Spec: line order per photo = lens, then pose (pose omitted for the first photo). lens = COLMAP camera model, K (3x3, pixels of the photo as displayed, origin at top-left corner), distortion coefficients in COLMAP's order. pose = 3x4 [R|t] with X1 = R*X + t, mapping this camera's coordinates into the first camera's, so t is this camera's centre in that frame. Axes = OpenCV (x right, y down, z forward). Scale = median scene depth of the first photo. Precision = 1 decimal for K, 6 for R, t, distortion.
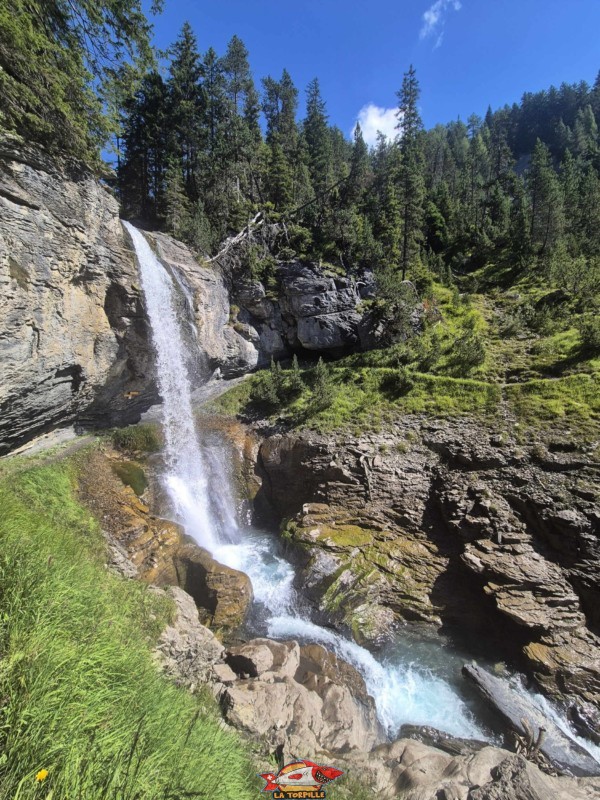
lens RADIAL K [[329.5, 0, 298.2], [0, 329.5, 400.1], [0, 0, 1]] dist [0.001845, 0.000892]
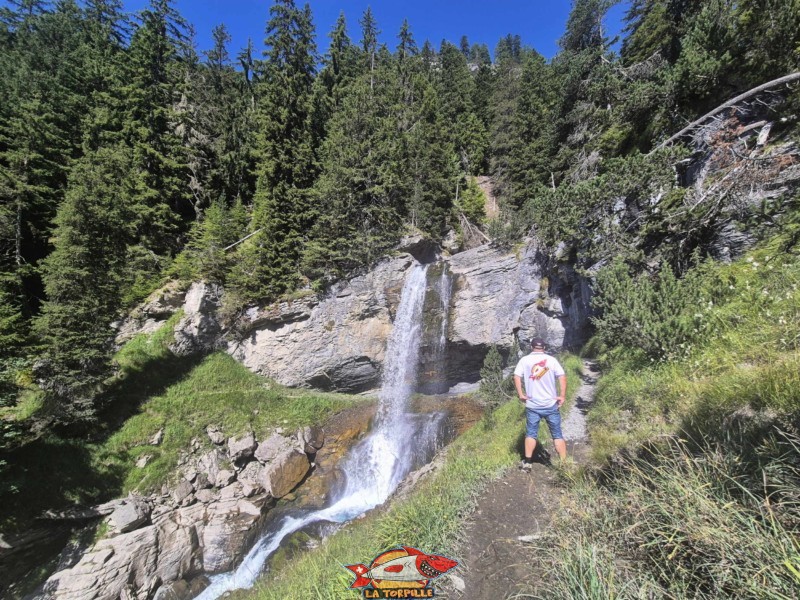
lens RADIAL K [[327.1, 0, 404.2], [0, 327.1, 300.8], [0, 0, 1]] dist [-0.003467, 0.001261]
pose [[-0.128343, -0.133759, -0.982668, 1.044381], [-0.049087, 0.990505, -0.128415, -0.149271], [0.990514, 0.031755, -0.133690, 1.127221]]
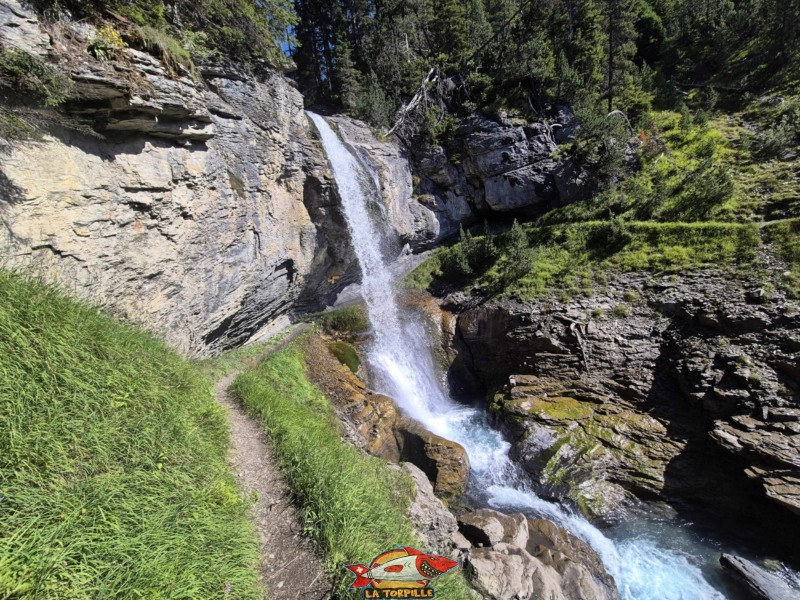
lens RADIAL K [[329.5, 0, 400.5], [0, 329.5, 303.9], [0, 0, 1]] dist [0.001845, 0.000892]
pose [[0.965946, -0.071740, -0.248598, -0.038046], [0.098708, 0.990303, 0.097759, -0.021763], [0.239174, -0.118969, 0.963661, 0.008932]]
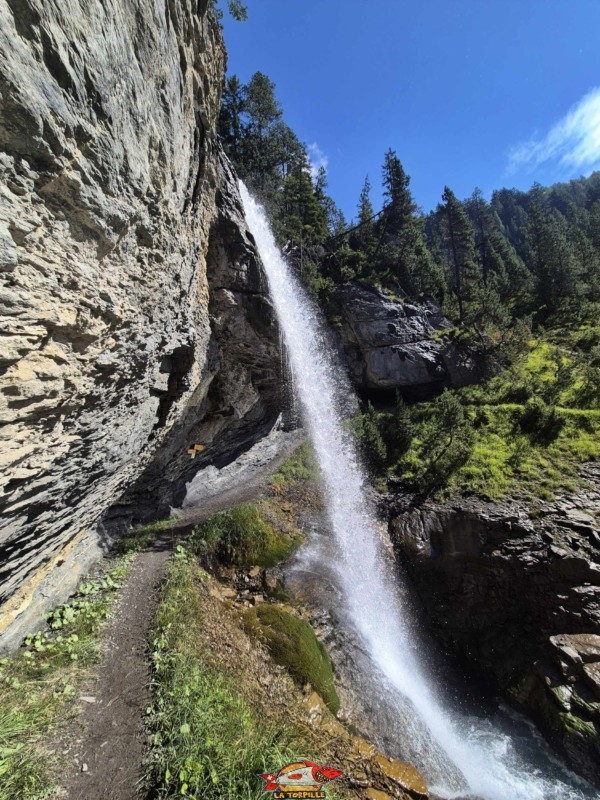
lens RADIAL K [[329.5, 0, 300.1], [0, 329.5, 401.0], [0, 0, 1]] dist [0.001845, 0.000892]
pose [[0.984283, -0.025987, 0.174674, -0.462416], [0.061265, 0.977933, -0.199736, 0.024193], [-0.165629, 0.207298, 0.964155, 0.476235]]
